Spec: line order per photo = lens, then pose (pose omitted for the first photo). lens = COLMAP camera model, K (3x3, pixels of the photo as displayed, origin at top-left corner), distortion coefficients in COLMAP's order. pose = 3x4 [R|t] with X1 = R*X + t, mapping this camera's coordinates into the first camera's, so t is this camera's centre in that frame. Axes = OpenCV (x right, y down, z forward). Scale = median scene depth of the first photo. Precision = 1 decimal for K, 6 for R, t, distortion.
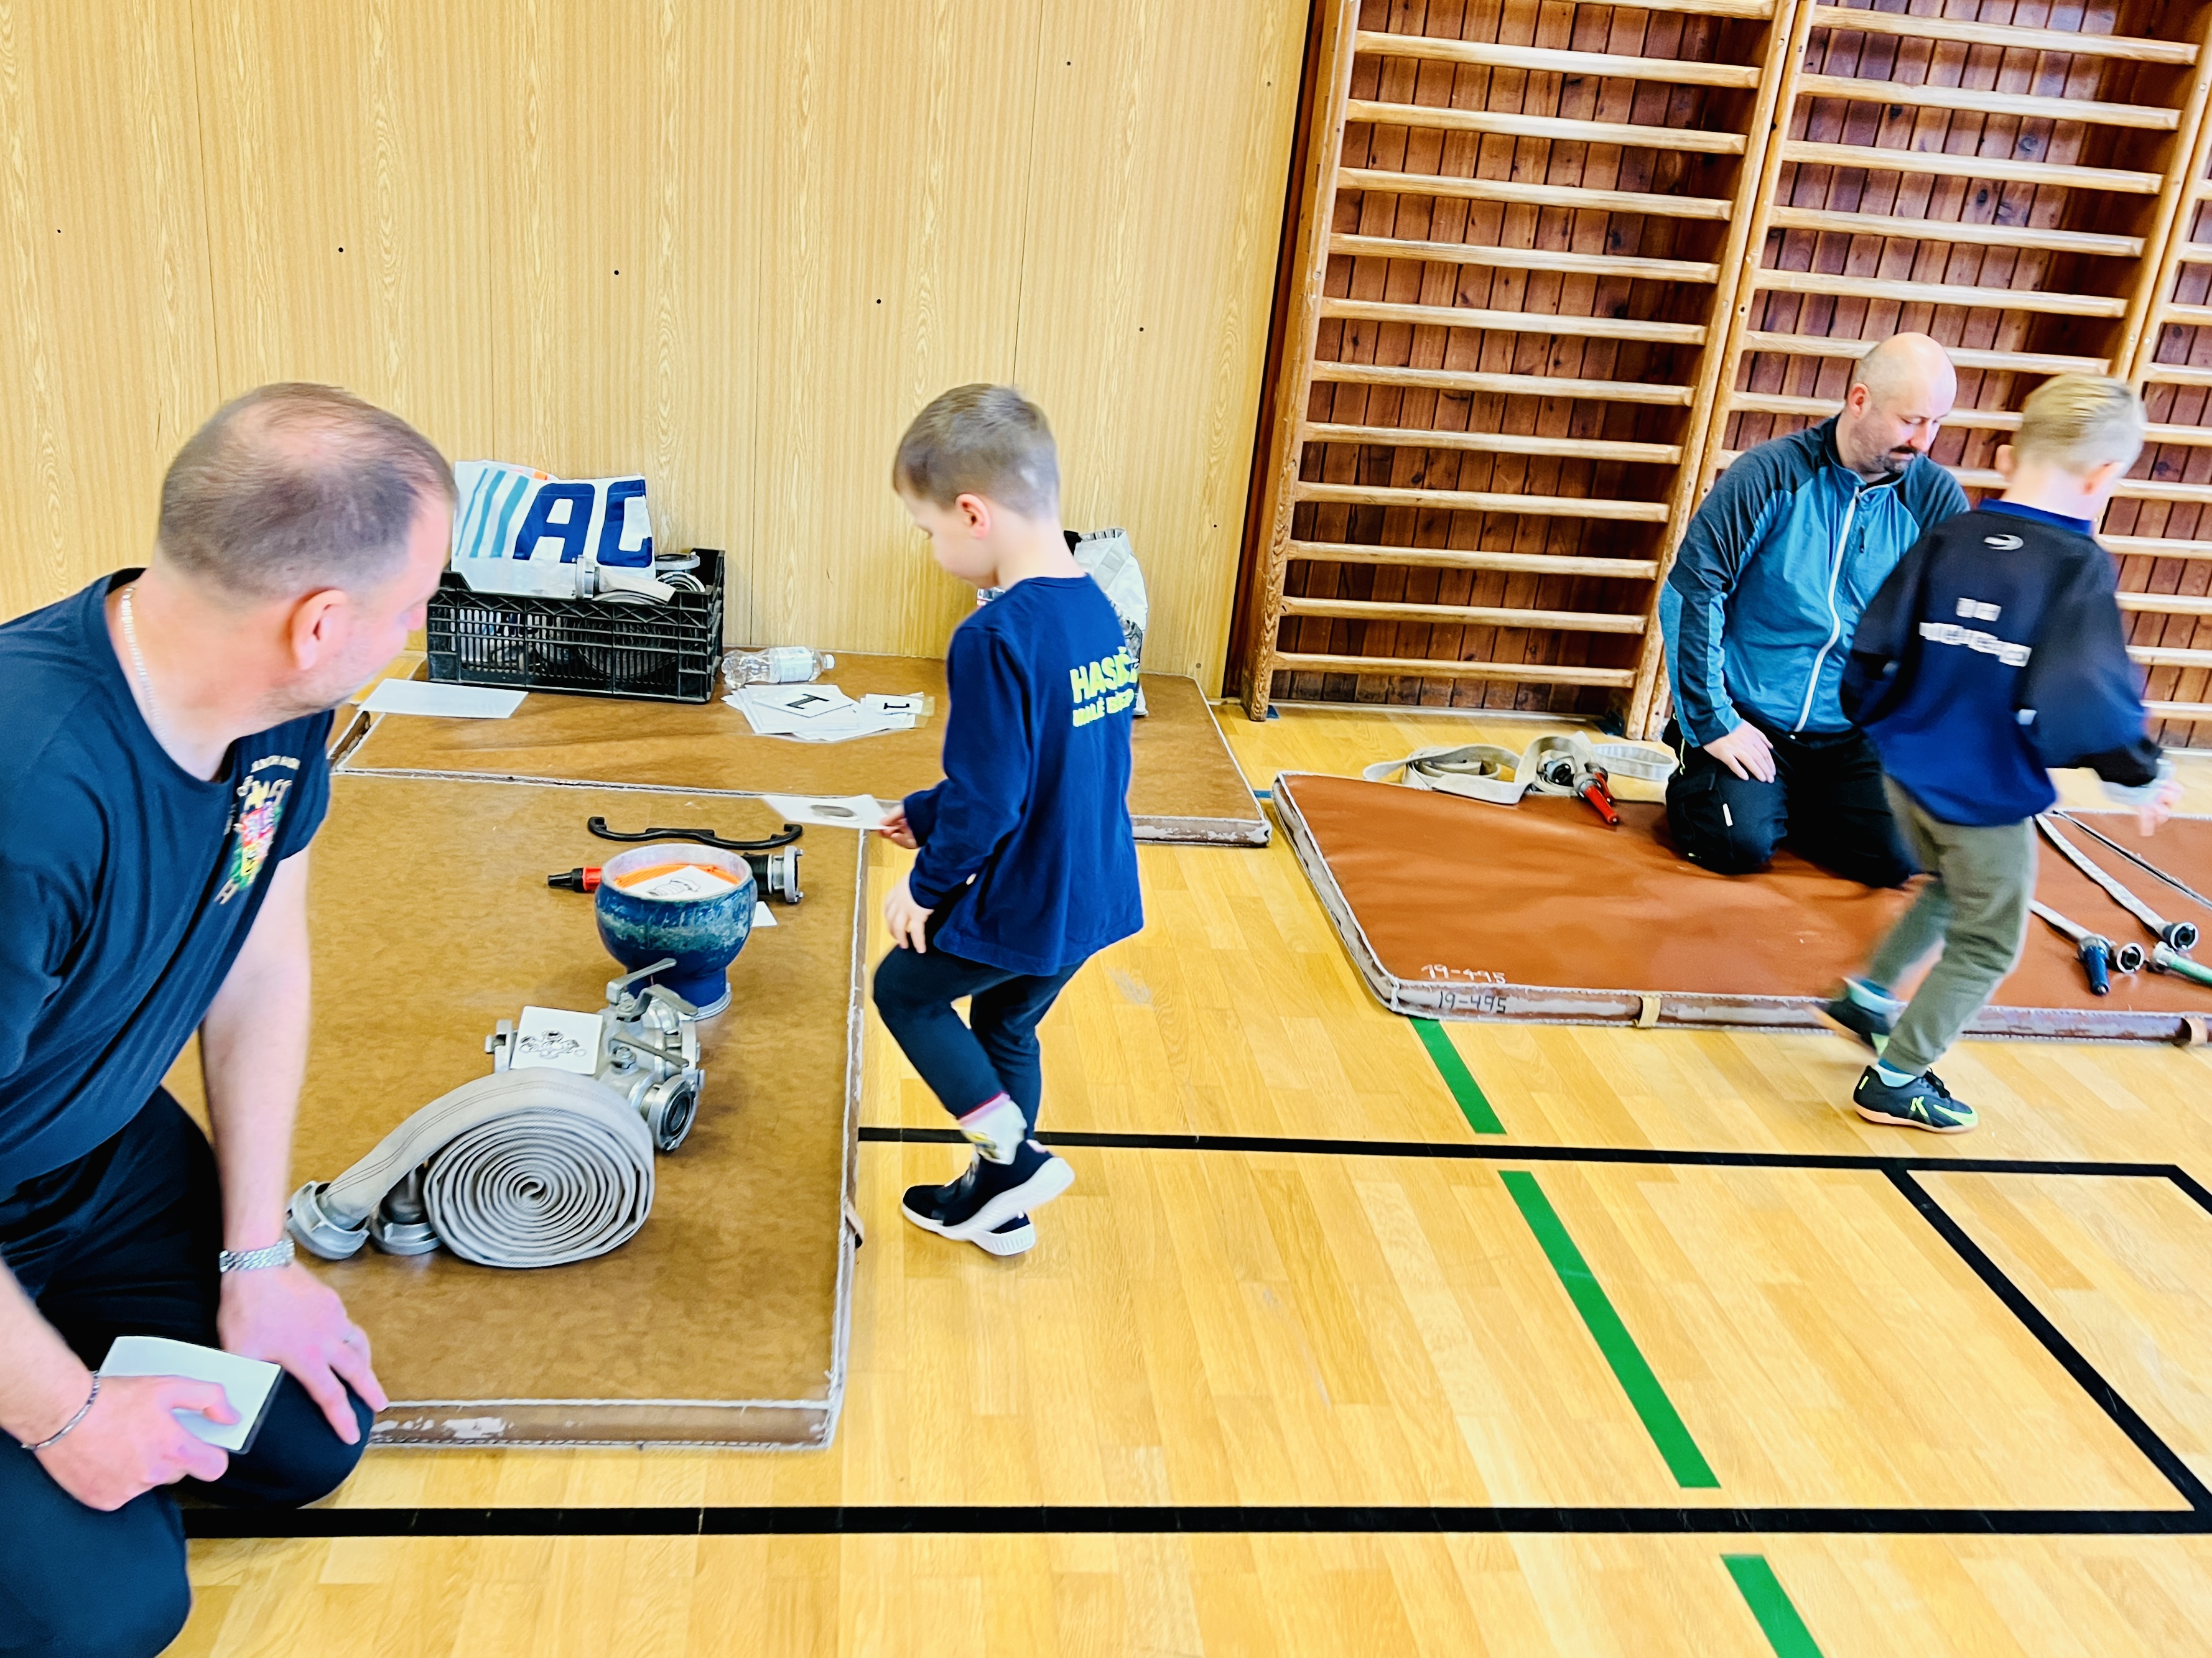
lens RADIAL K [[1891.2, 0, 1104.7], [0, 1891.2, 809.3], [0, 0, 1]] dist [0.116903, -0.193384]
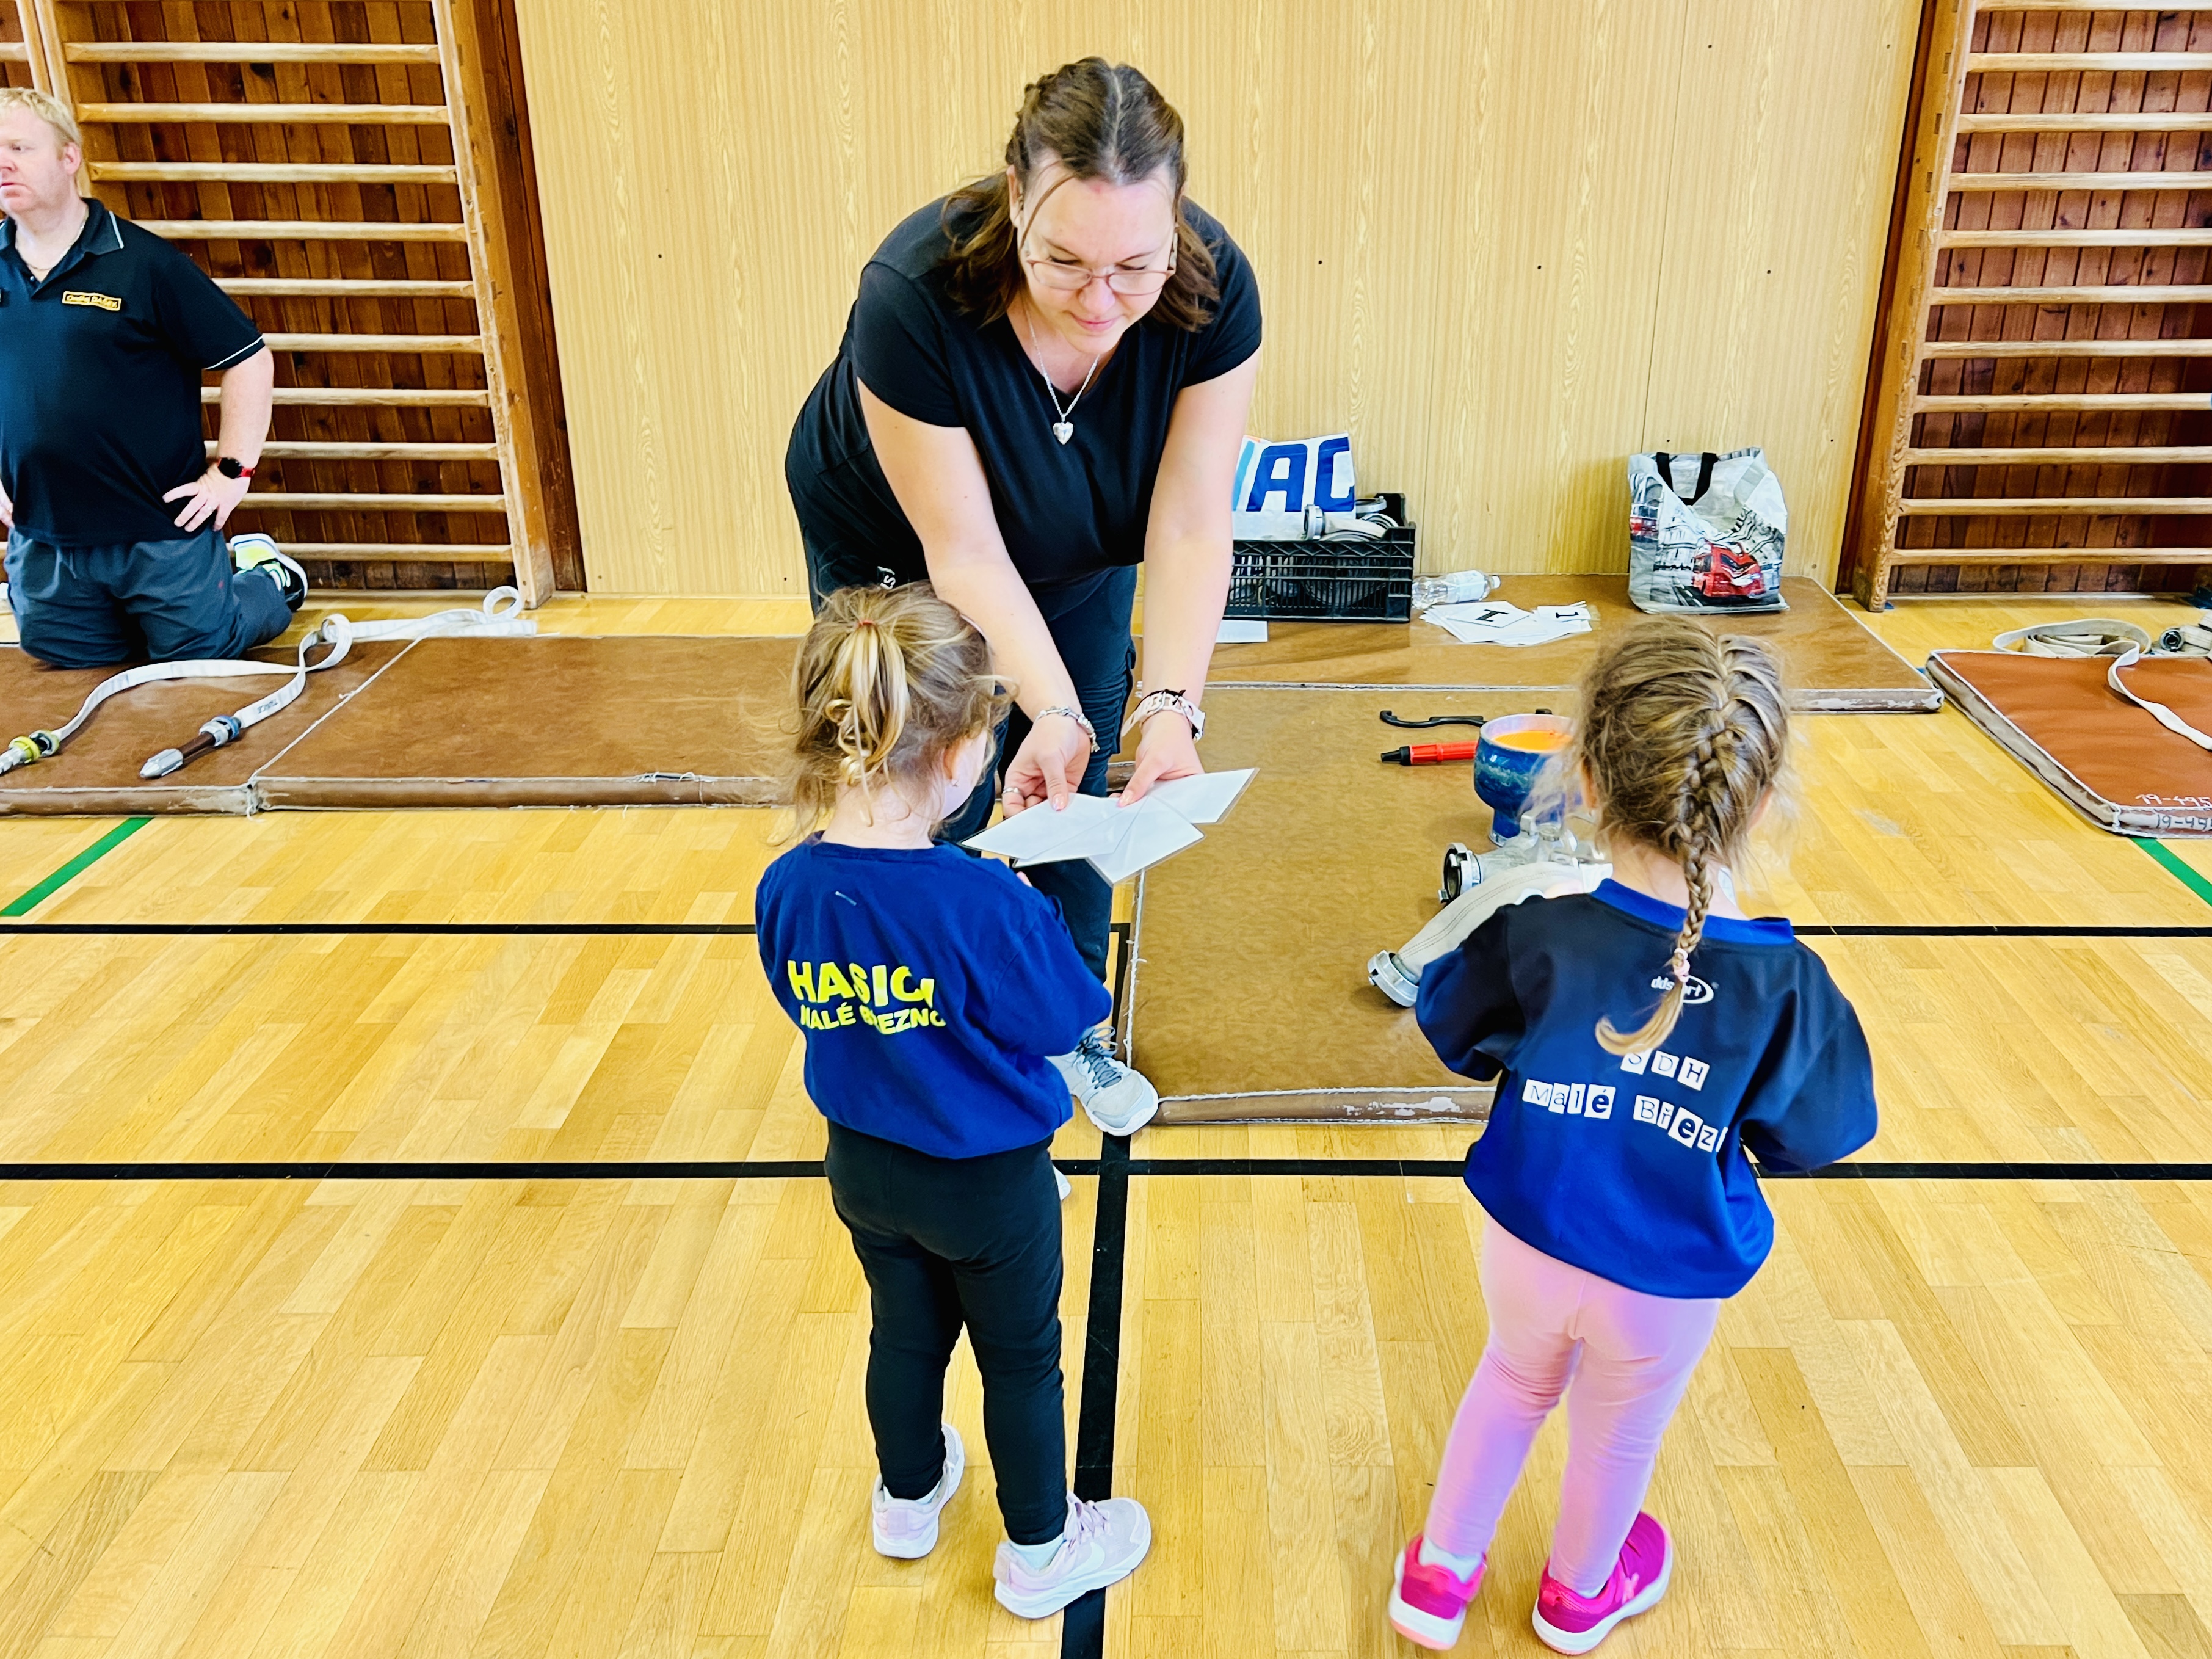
lens RADIAL K [[1856.1, 0, 1190.5], [0, 1856.1, 836.8], [0, 0, 1]] dist [0.029902, -0.017553]
pose [[0.990964, -0.042451, -0.127232, -0.197928], [0.047182, 0.998294, 0.034403, 0.030658], [0.125554, -0.040095, 0.991276, -0.164819]]
